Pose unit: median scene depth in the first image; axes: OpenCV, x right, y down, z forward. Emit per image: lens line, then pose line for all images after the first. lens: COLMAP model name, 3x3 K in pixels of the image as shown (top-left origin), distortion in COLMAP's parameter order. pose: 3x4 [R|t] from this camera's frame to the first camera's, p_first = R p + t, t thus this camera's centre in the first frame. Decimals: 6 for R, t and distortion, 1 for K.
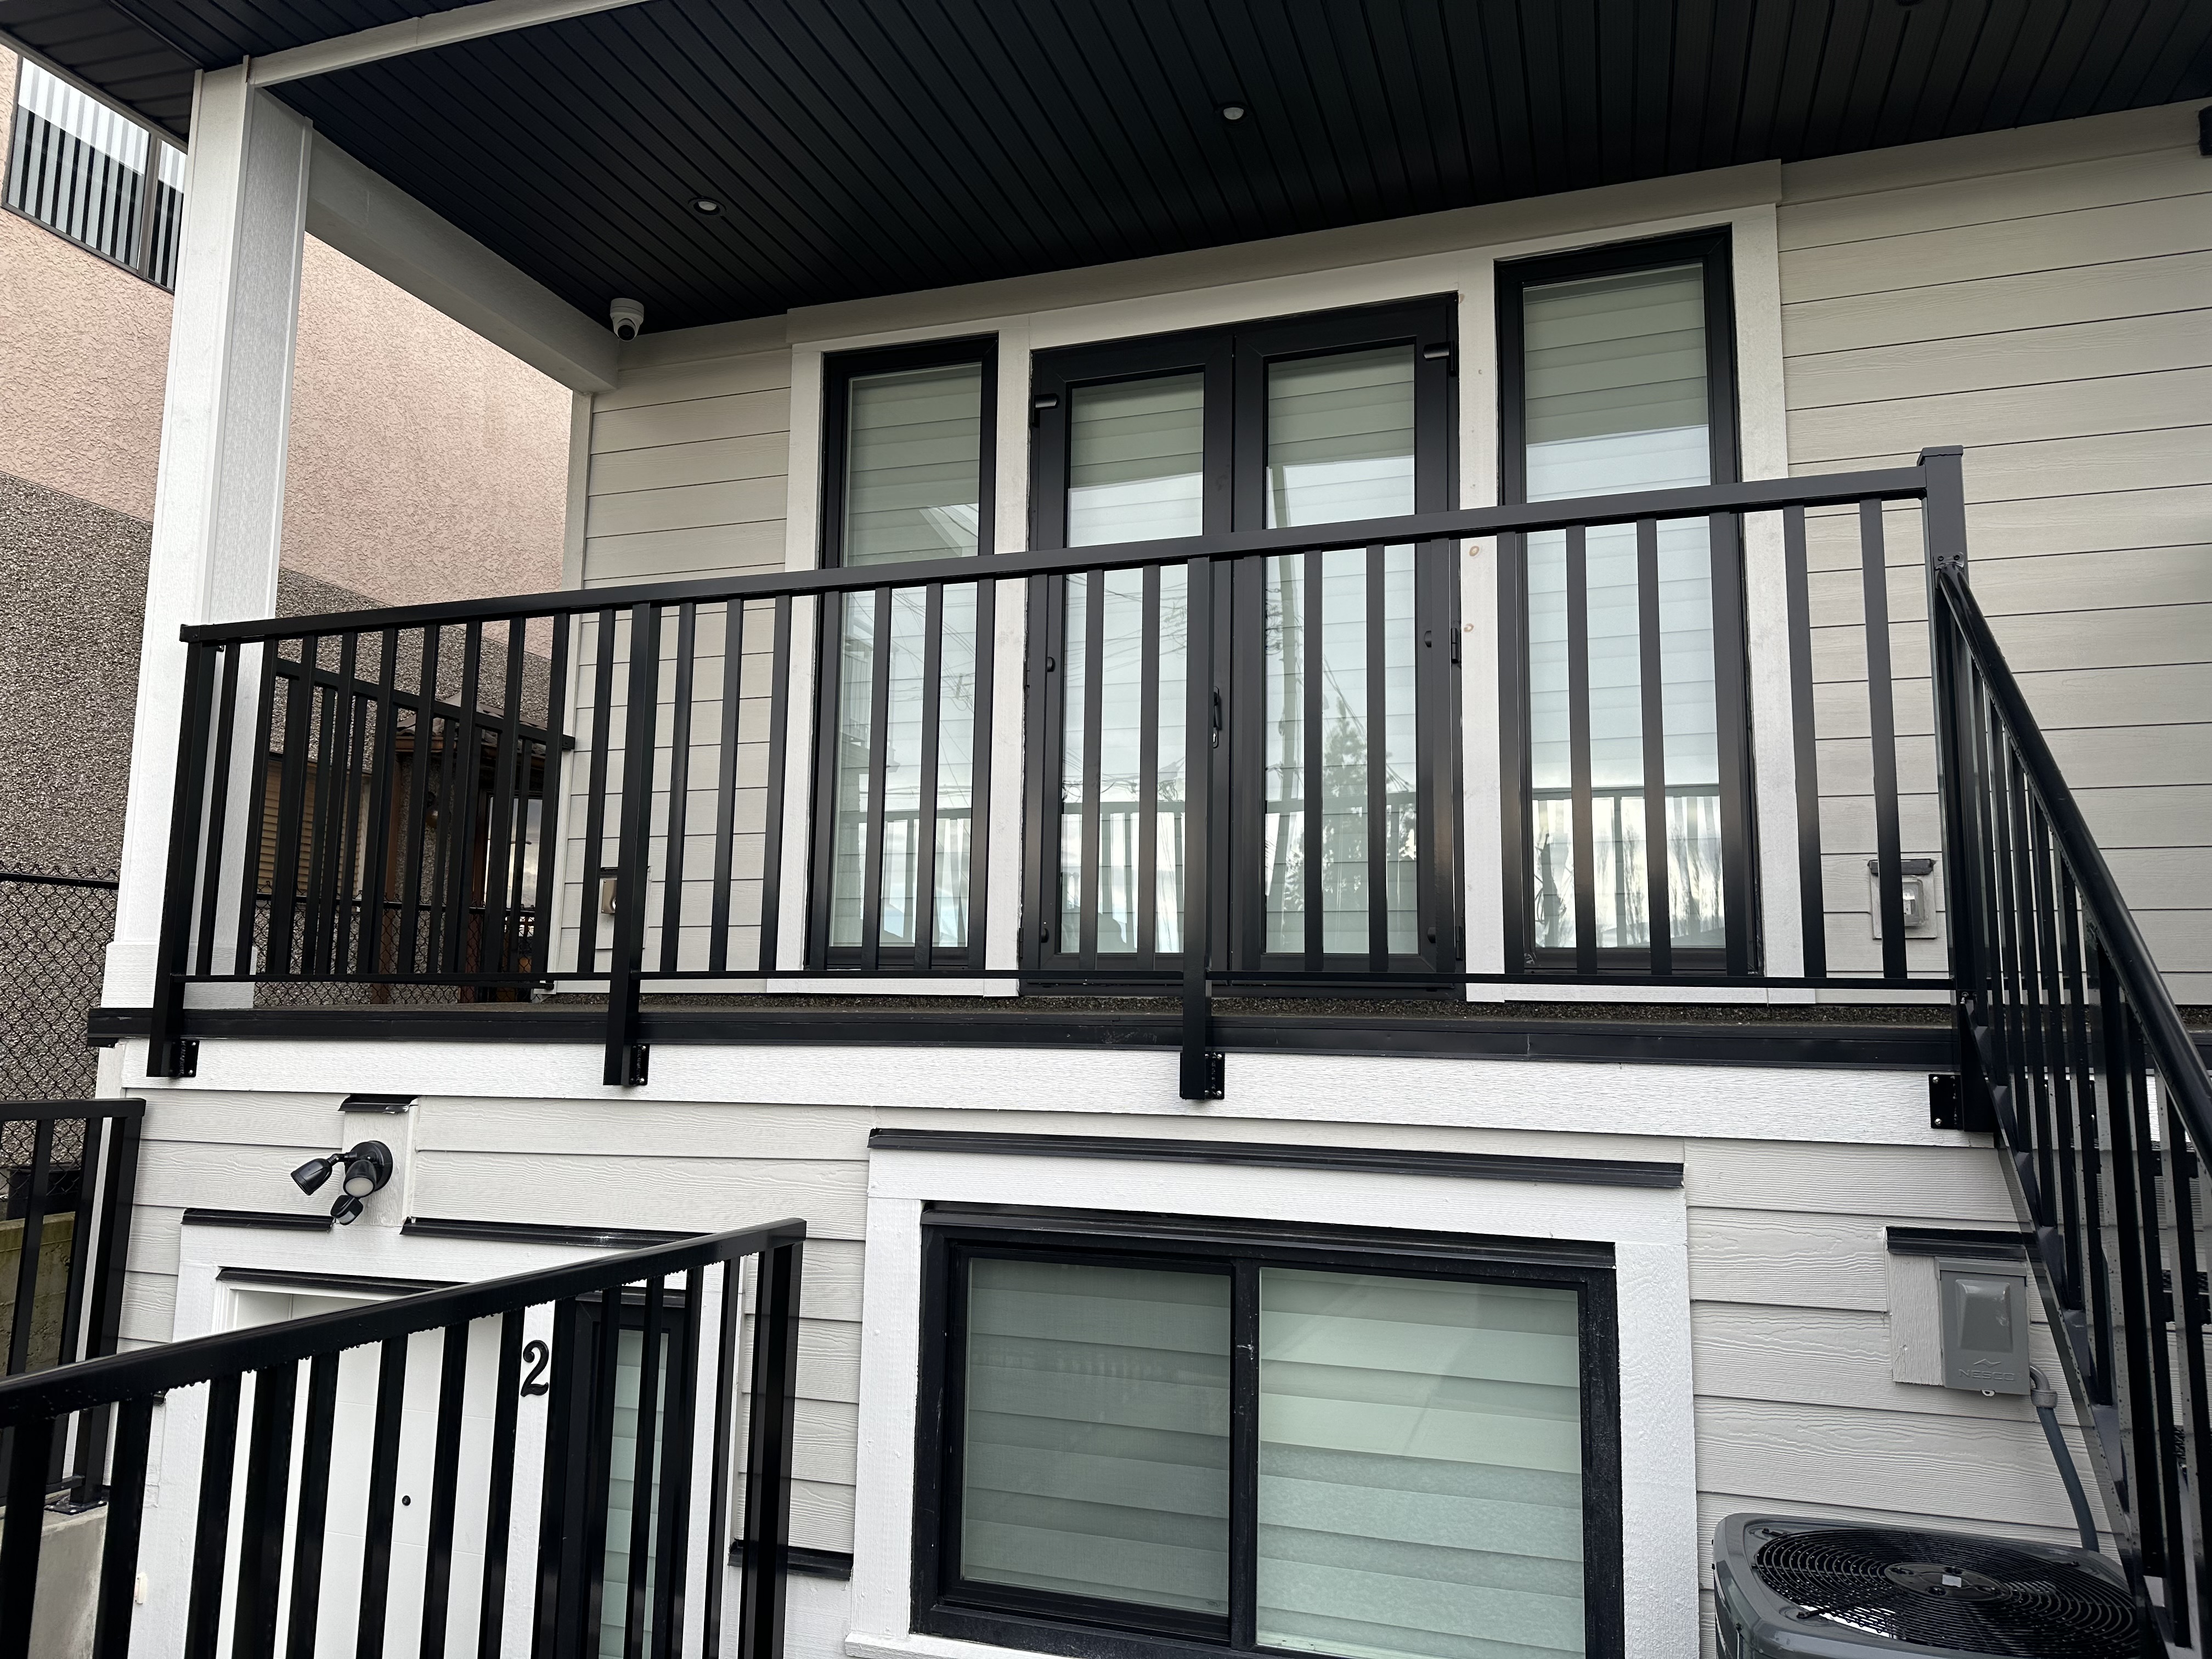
lens RADIAL K [[1546.0, 0, 1104.7], [0, 1546.0, 822.5], [0, 0, 1]] dist [0.057877, -0.000540]
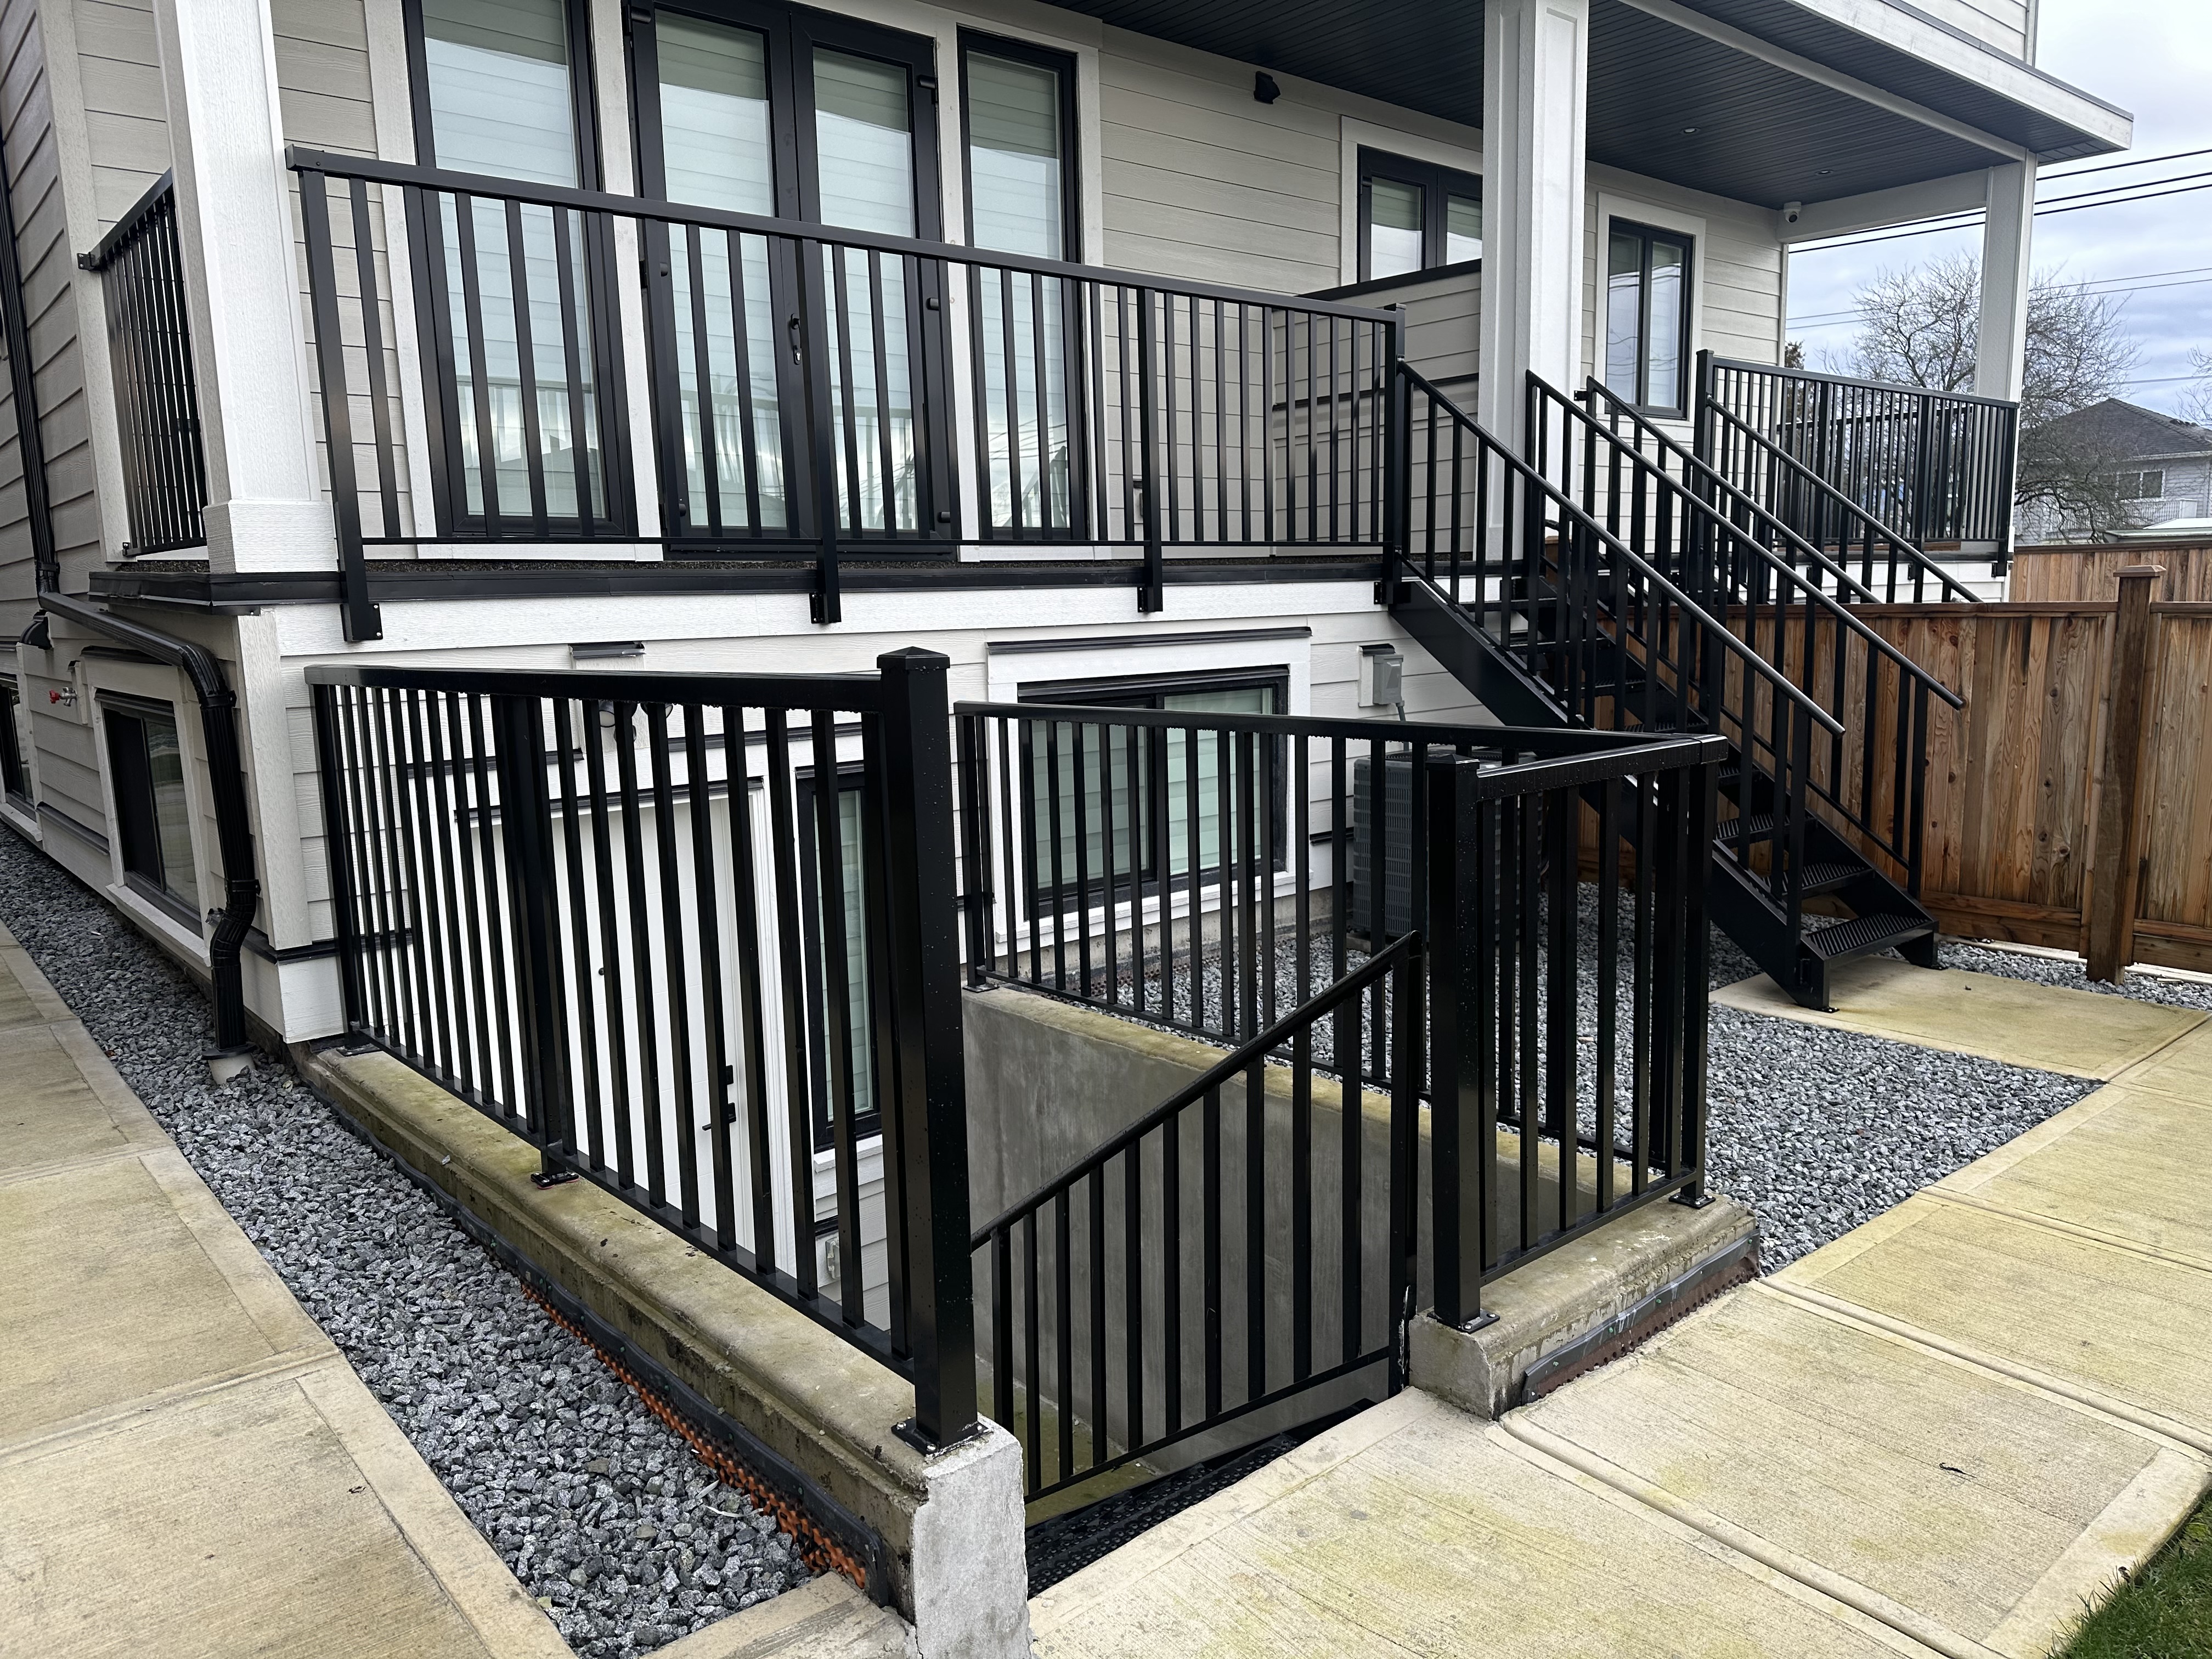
lens RADIAL K [[1546.0, 0, 1104.7], [0, 1546.0, 822.5], [0, 0, 1]] dist [0.057877, -0.000540]
pose [[0.508994, -0.155751, 0.846562, -1.046930], [-0.081973, 0.970253, 0.227794, 0.006071], [-0.856858, -0.185341, 0.481086, 0.083026]]
